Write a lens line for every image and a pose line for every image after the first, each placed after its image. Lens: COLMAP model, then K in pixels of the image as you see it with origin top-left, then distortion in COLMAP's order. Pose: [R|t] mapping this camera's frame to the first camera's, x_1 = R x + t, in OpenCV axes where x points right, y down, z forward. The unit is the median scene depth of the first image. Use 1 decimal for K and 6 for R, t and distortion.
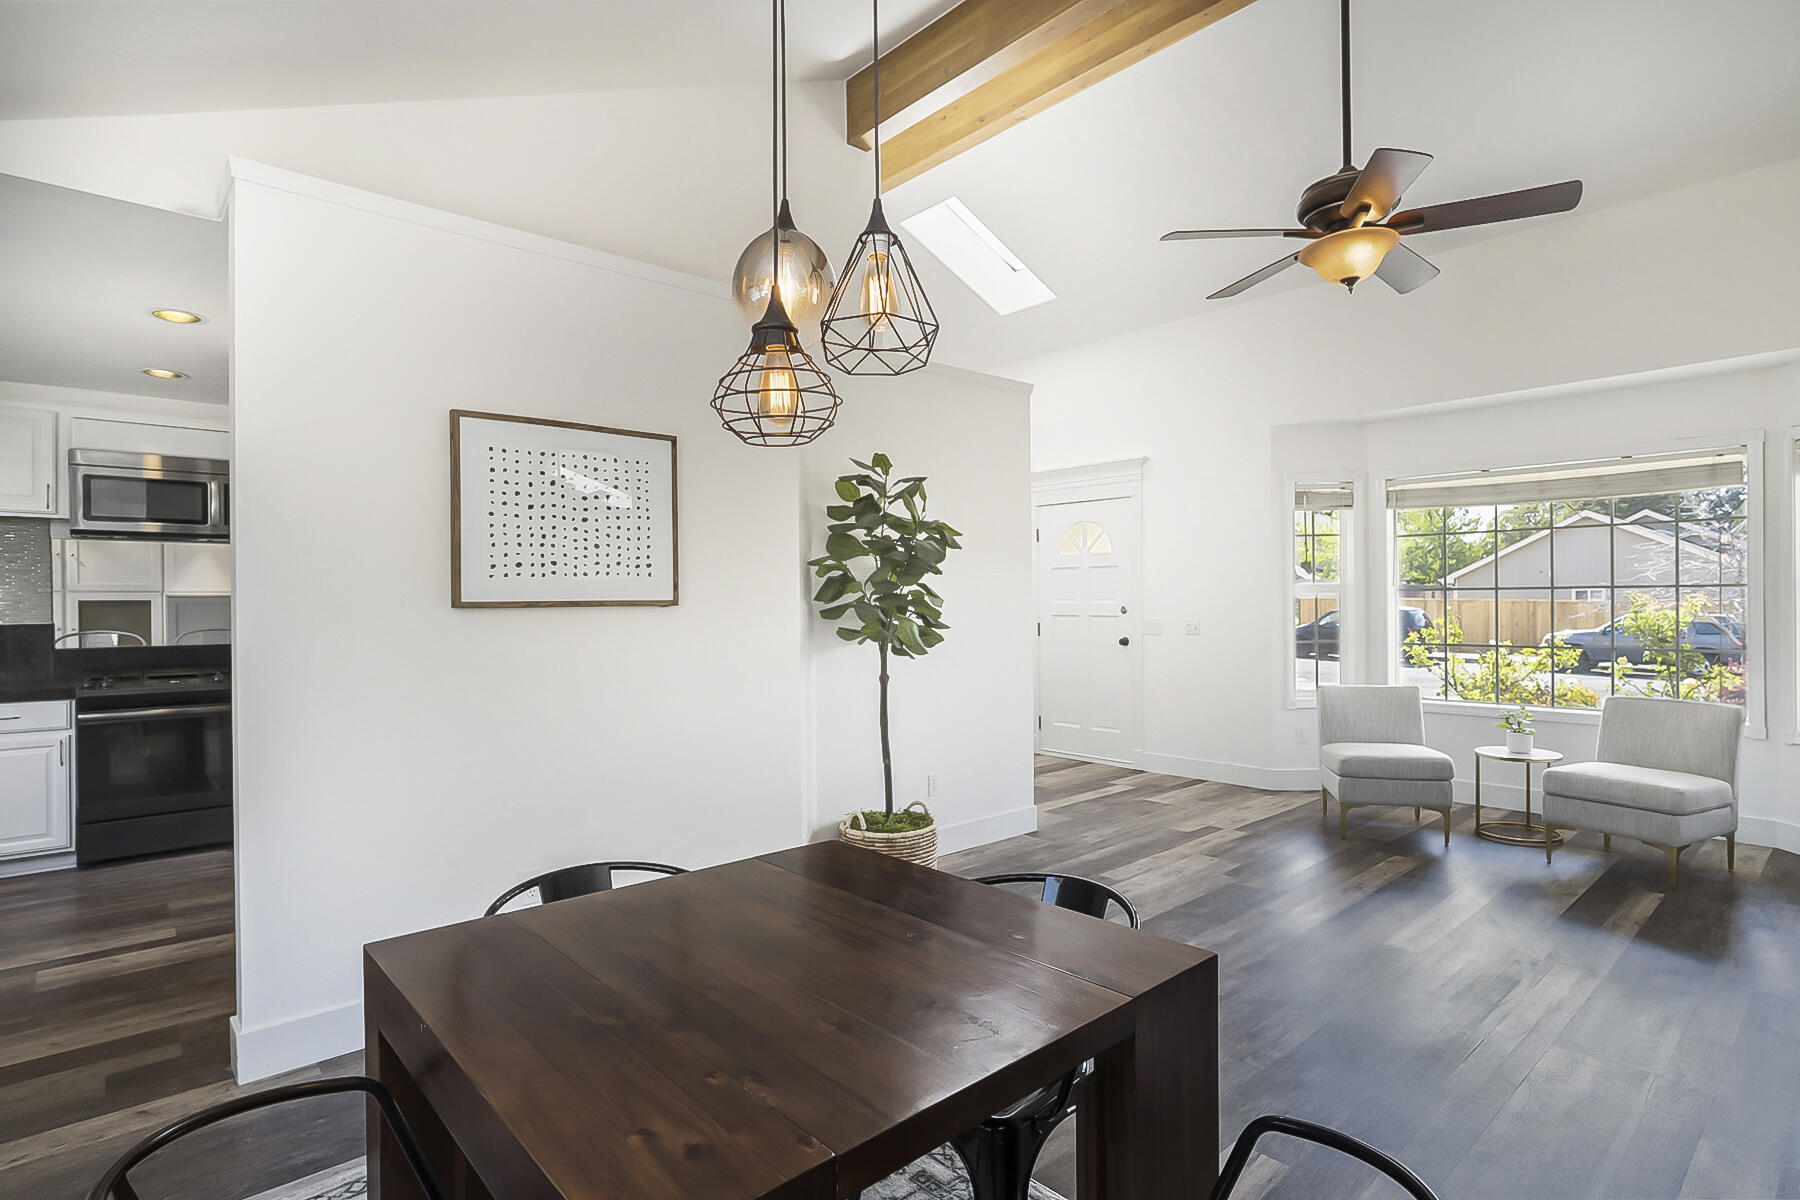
lens RADIAL K [[914.7, 0, 906.3], [0, 914.7, 603.0], [0, 0, 1]] dist [-0.020313, 0.007608]
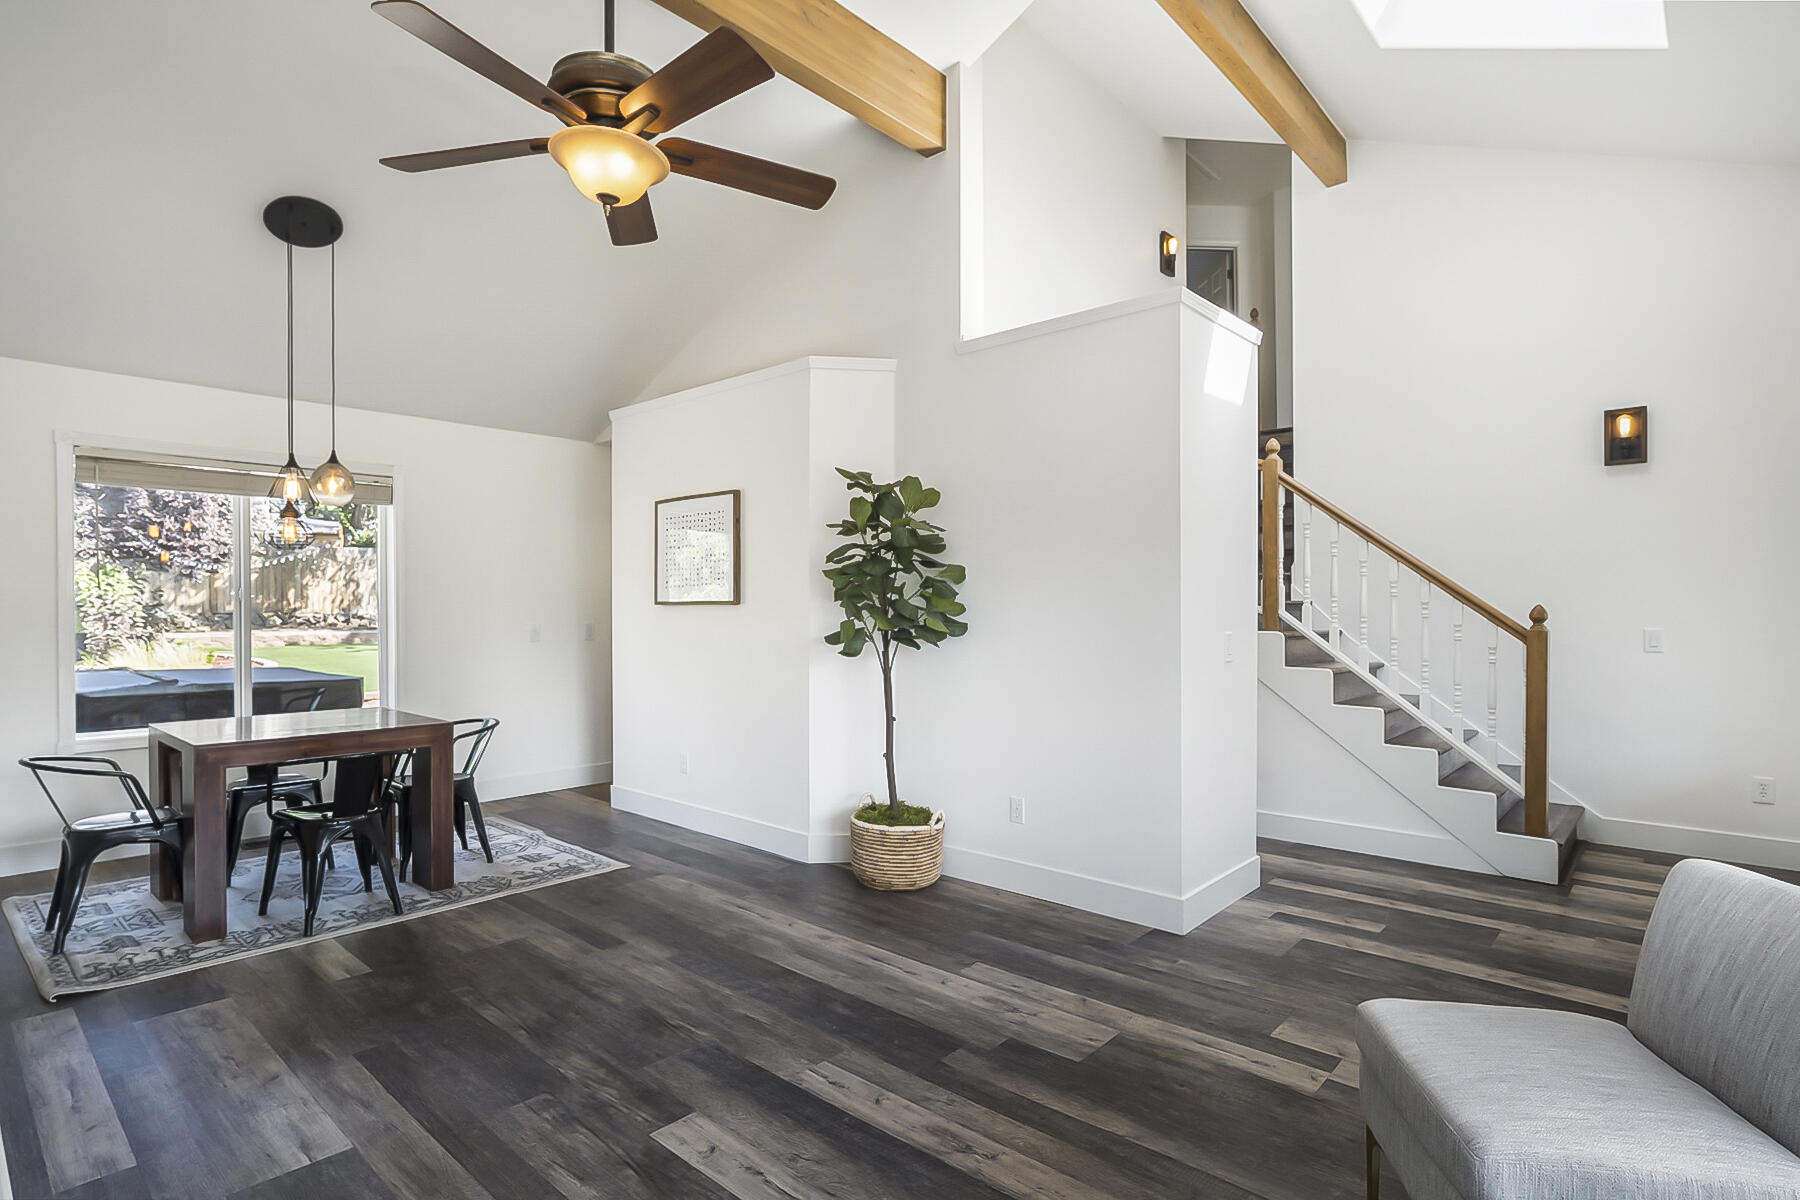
lens RADIAL K [[914.7, 0, 905.1], [0, 914.7, 599.5], [0, 0, 1]] dist [-0.020313, 0.007608]
pose [[0.105379, 0.006848, -0.994409, 0.940156], [-0.001187, 0.999976, 0.006760, -0.011646], [0.994431, 0.000468, 0.105384, 0.836896]]
